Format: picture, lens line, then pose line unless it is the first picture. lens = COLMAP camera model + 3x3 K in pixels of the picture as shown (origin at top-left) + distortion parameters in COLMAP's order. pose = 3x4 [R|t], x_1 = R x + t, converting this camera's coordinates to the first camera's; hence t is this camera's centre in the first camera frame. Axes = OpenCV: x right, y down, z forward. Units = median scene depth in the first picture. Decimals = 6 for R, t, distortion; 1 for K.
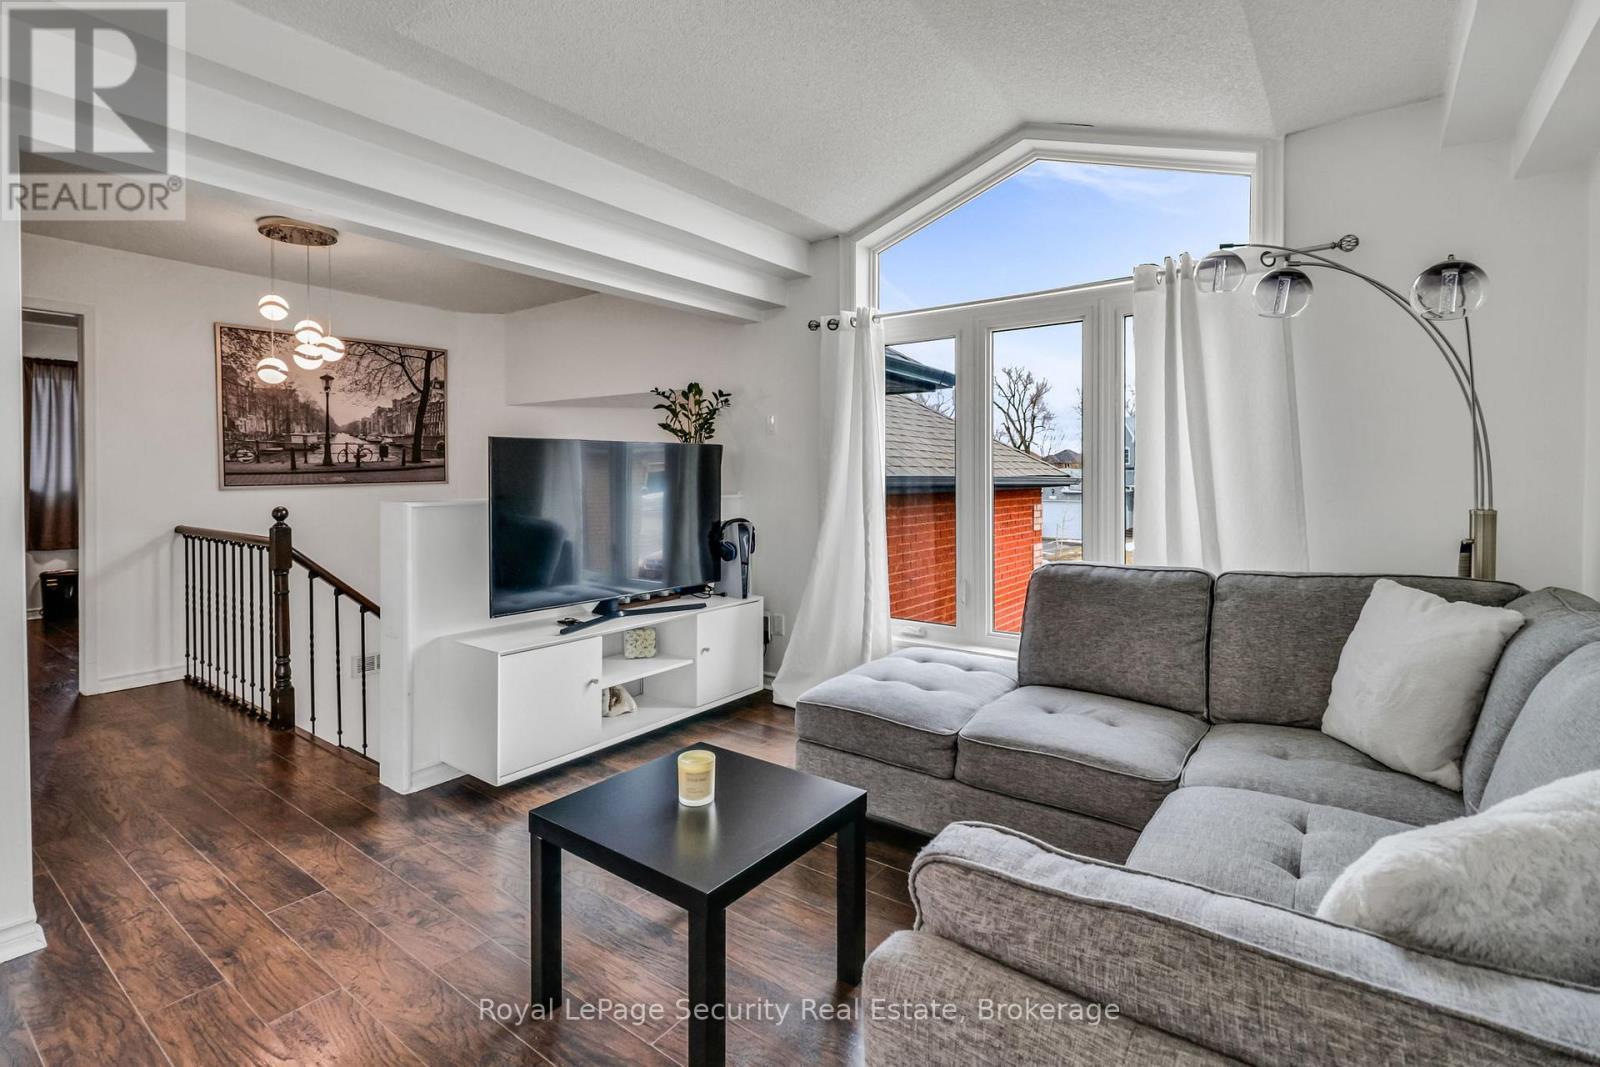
lens RADIAL K [[741.9, 0, 784.3], [0, 741.9, 490.1], [0, 0, 1]] dist [-0.001399, -0.002883]
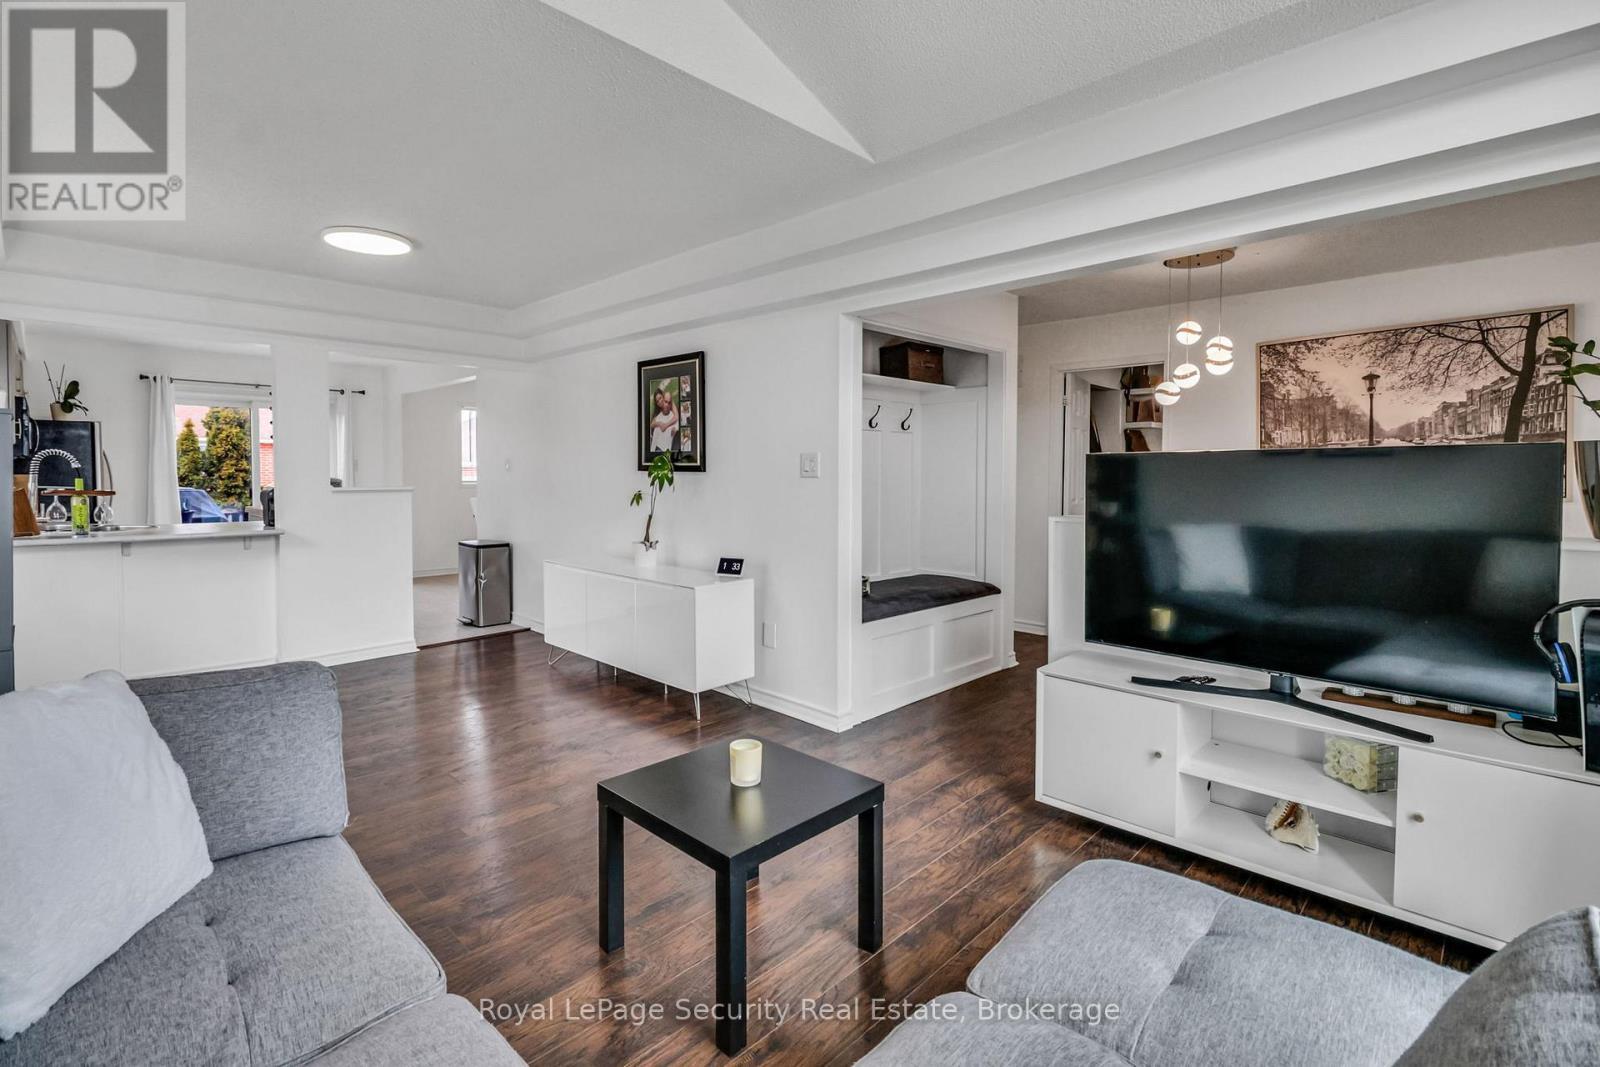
lens RADIAL K [[741.9, 0, 765.8], [0, 741.9, 478.5], [0, 0, 1]] dist [-0.001399, -0.002883]
pose [[-0.149856, 0.004379, -0.988698, 0.522396], [-0.022276, 0.999721, 0.007805, -0.030811], [0.988457, 0.023194, -0.149717, 0.606302]]
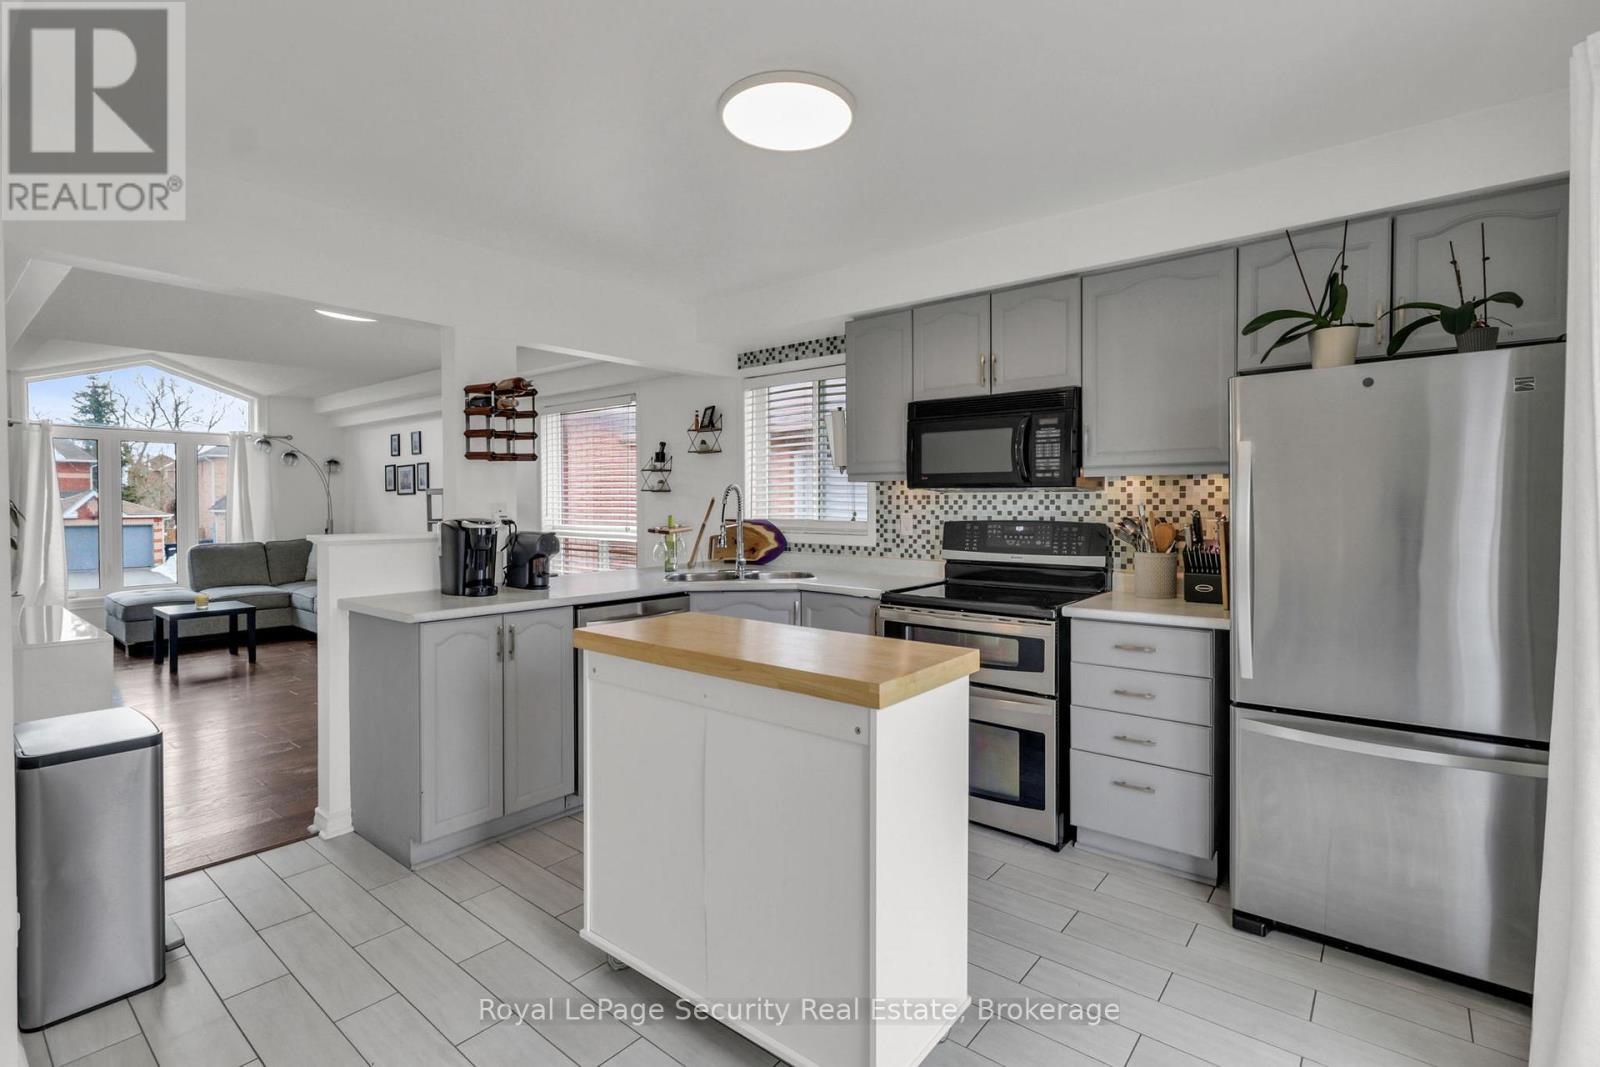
lens RADIAL K [[741.9, 0, 794.8], [0, 741.9, 508.3], [0, 0, 1]] dist [-0.001399, -0.002883]
pose [[0.040127, -0.009535, 0.999149, -1.588566], [0.018283, 0.999794, 0.008807, -0.010964], [-0.999027, 0.017914, 0.040293, -0.881584]]
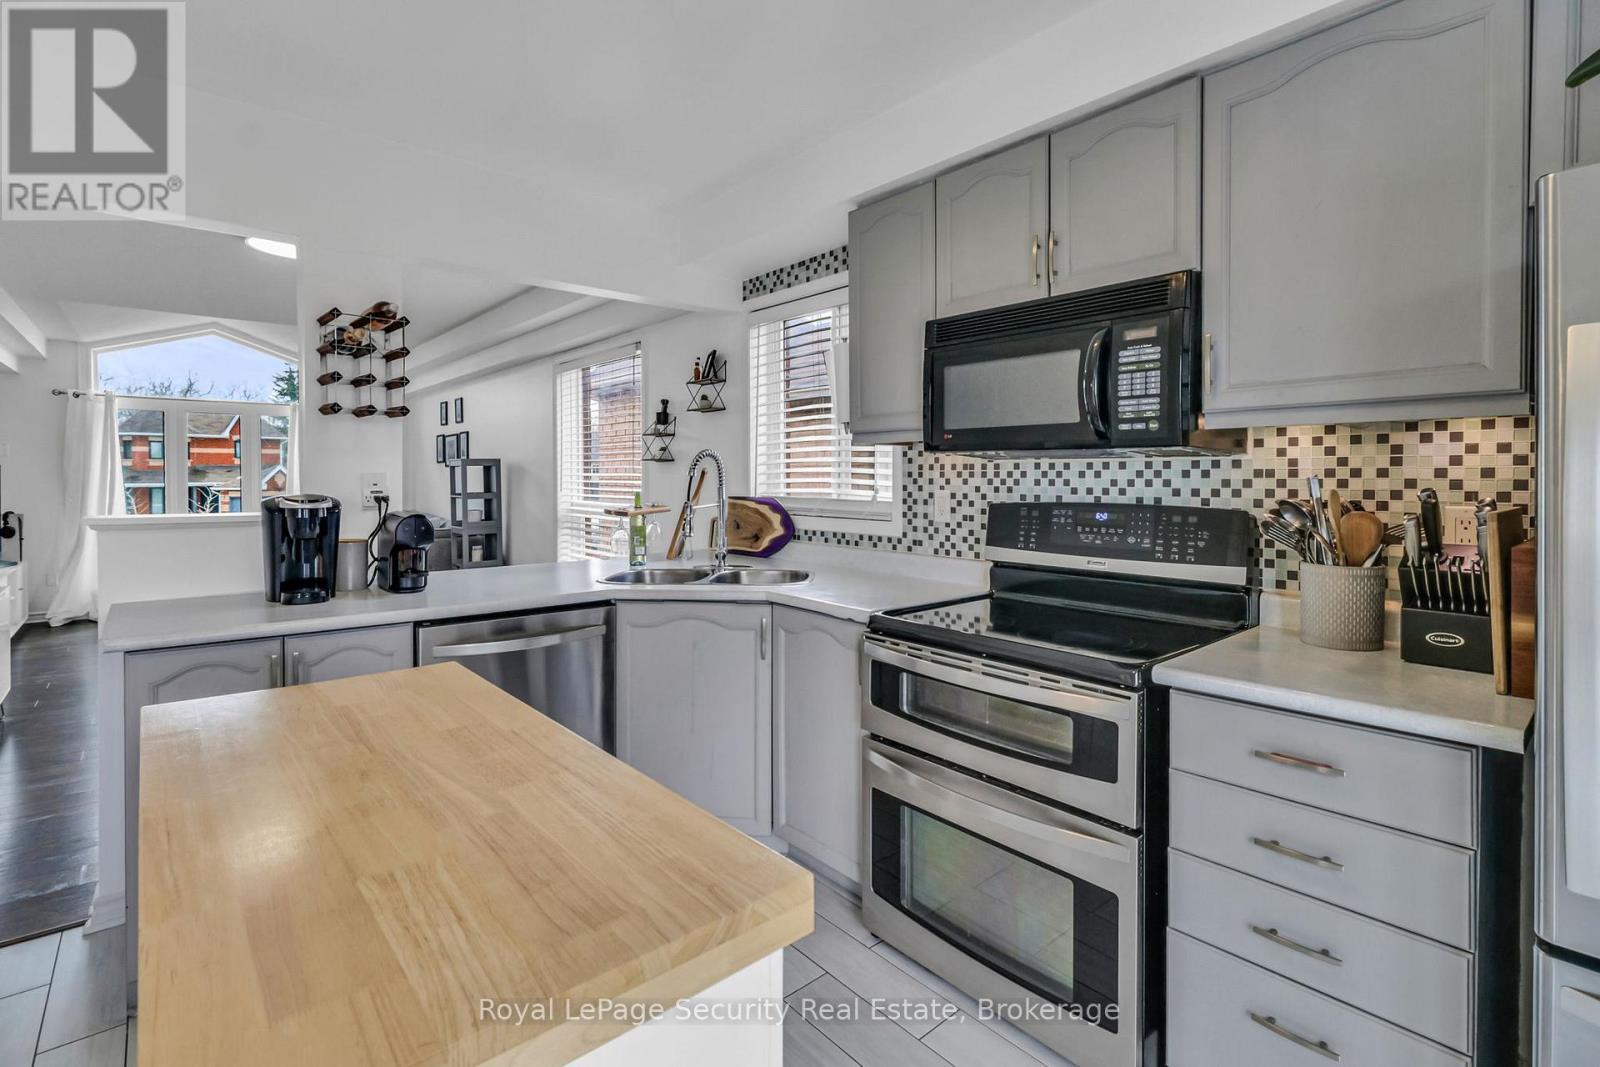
lens RADIAL K [[741.9, 0, 809.4], [0, 741.9, 488.4], [0, 0, 1]] dist [-0.001399, -0.002883]
pose [[0.202570, -0.017703, 0.979108, -1.274930], [0.016463, 0.999757, 0.014670, -0.006433], [-0.979129, 0.013147, 0.202812, -1.014281]]
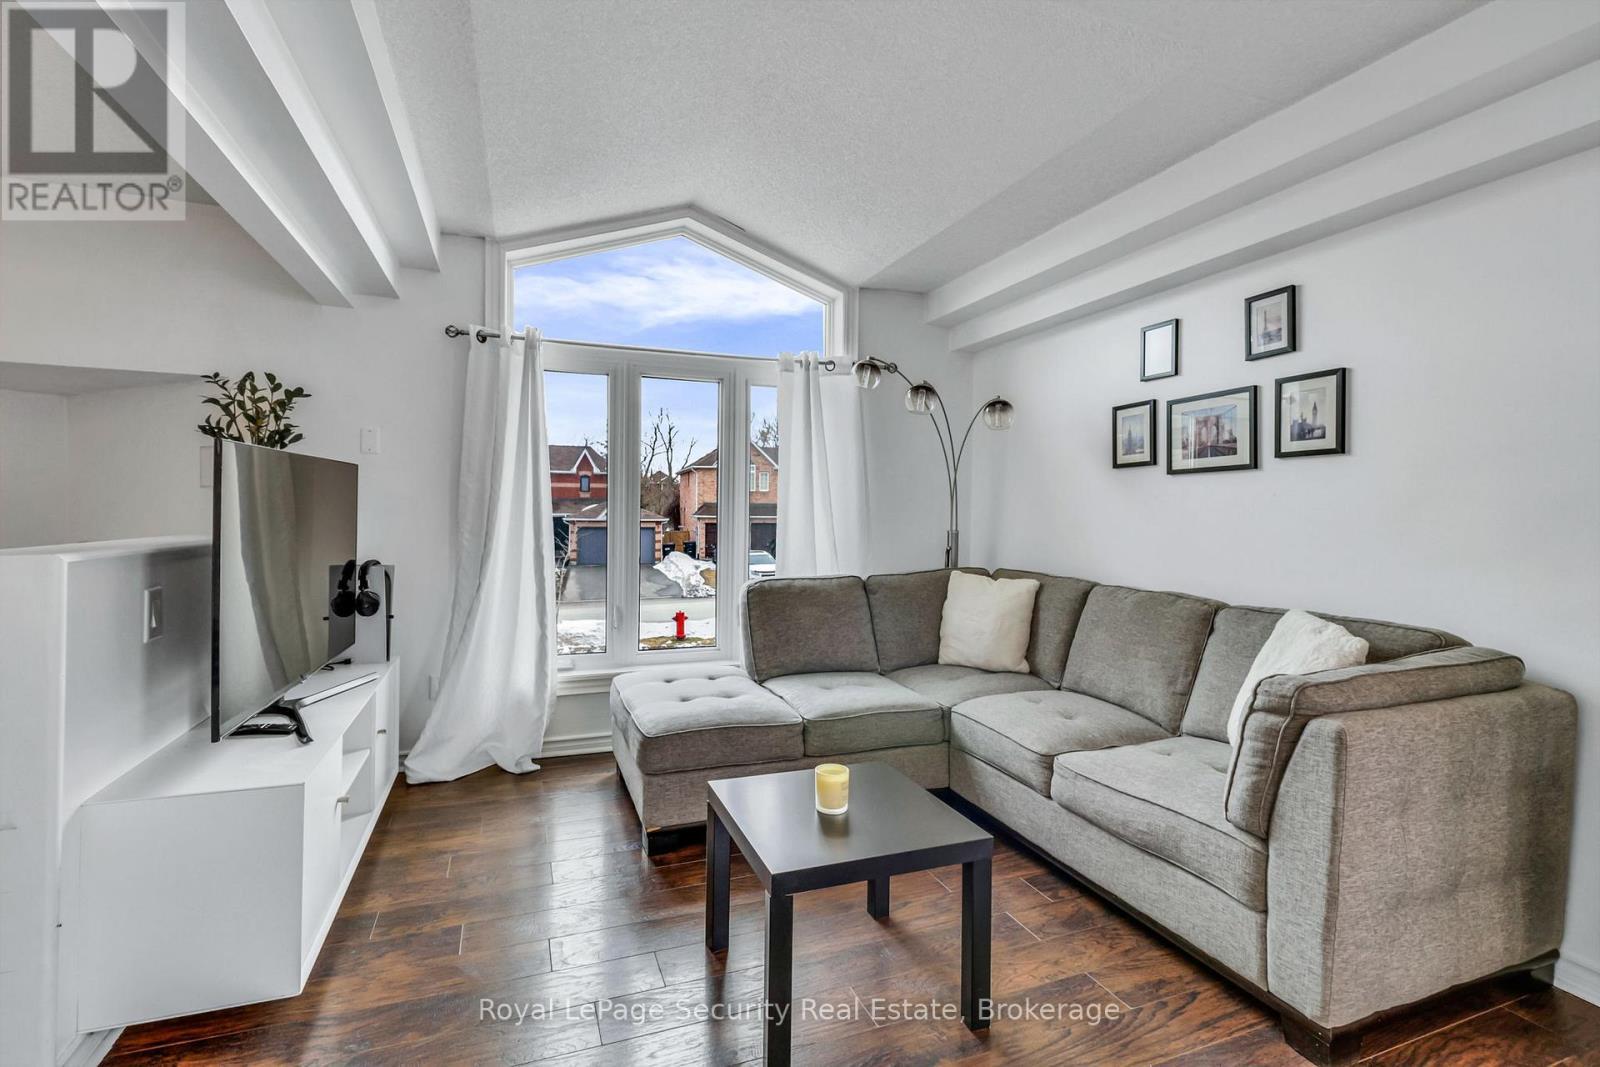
lens RADIAL K [[741.9, 0, 796.7], [0, 741.9, 514.6], [0, 0, 1]] dist [-0.001399, -0.002883]
pose [[0.533679, 0.000263, 0.845687, -0.488298], [0.005505, 0.999978, -0.003785, -0.004340], [-0.845669, 0.006676, 0.533666, 0.210988]]
